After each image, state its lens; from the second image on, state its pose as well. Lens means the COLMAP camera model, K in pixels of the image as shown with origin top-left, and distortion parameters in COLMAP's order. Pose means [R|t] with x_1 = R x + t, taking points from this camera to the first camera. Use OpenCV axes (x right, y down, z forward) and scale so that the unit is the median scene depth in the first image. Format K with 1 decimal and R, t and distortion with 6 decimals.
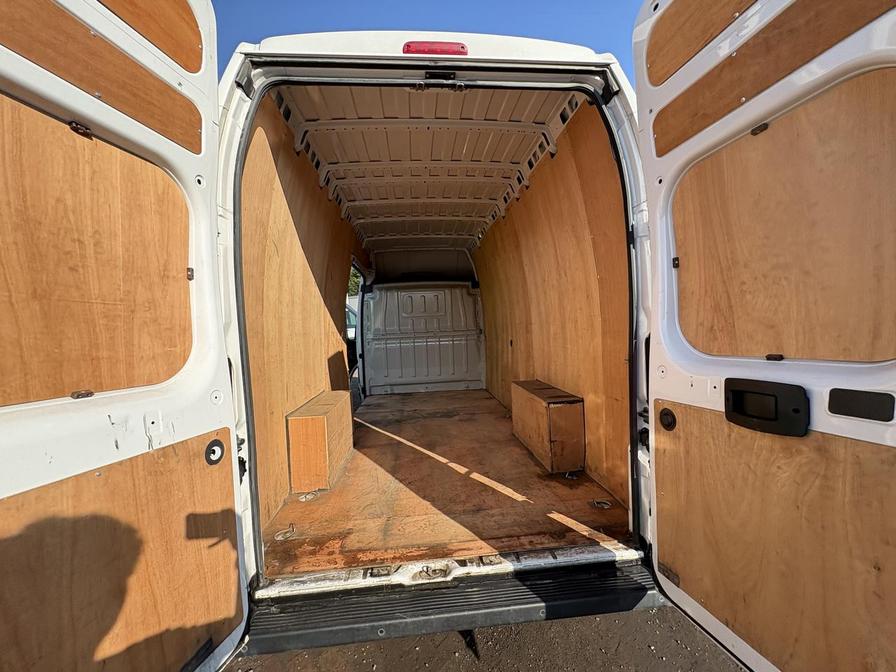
lens RADIAL K [[356.4, 0, 446.5], [0, 356.4, 334.5], [0, 0, 1]] dist [-0.000023, 0.000322]
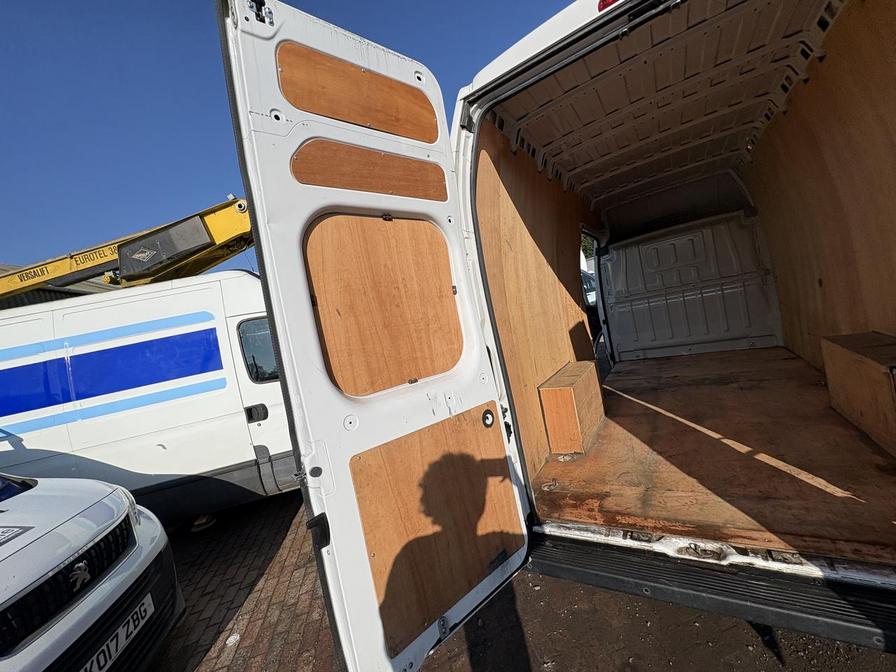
lens RADIAL K [[356.4, 0, 452.1], [0, 356.4, 331.9], [0, 0, 1]] dist [-0.000023, 0.000322]
pose [[0.790255, -0.093369, -0.605624, 0.058119], [0.147275, 0.988294, 0.039808, -0.044011], [0.594817, -0.120652, 0.794755, -0.074892]]
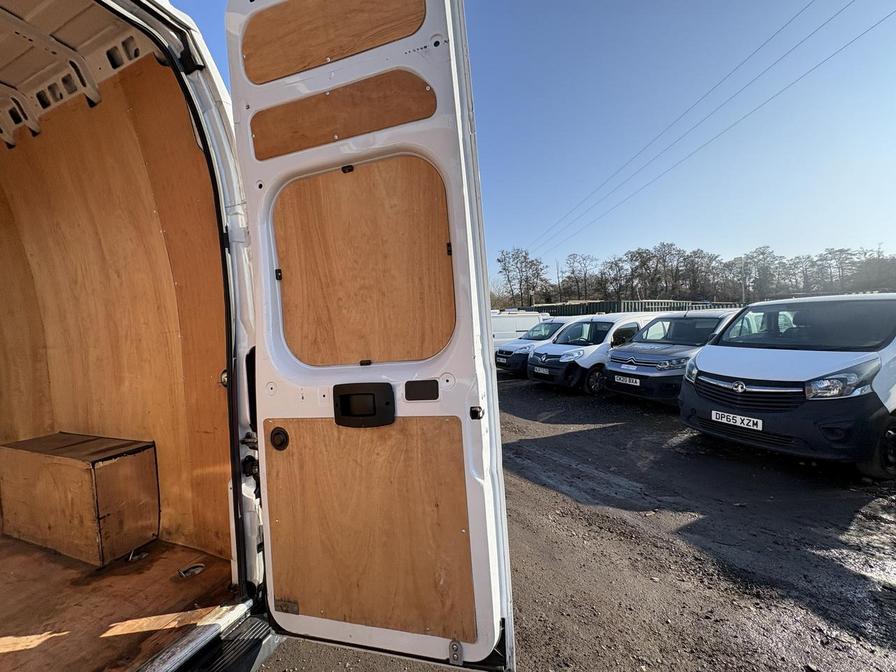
lens RADIAL K [[356.4, 0, 448.6], [0, 356.4, 338.1], [0, 0, 1]] dist [-0.000023, 0.000322]
pose [[0.454969, 0.002854, 0.890503, -0.008799], [0.051129, 0.998261, -0.029322, 0.020441], [-0.889038, 0.058871, 0.454032, 0.135085]]
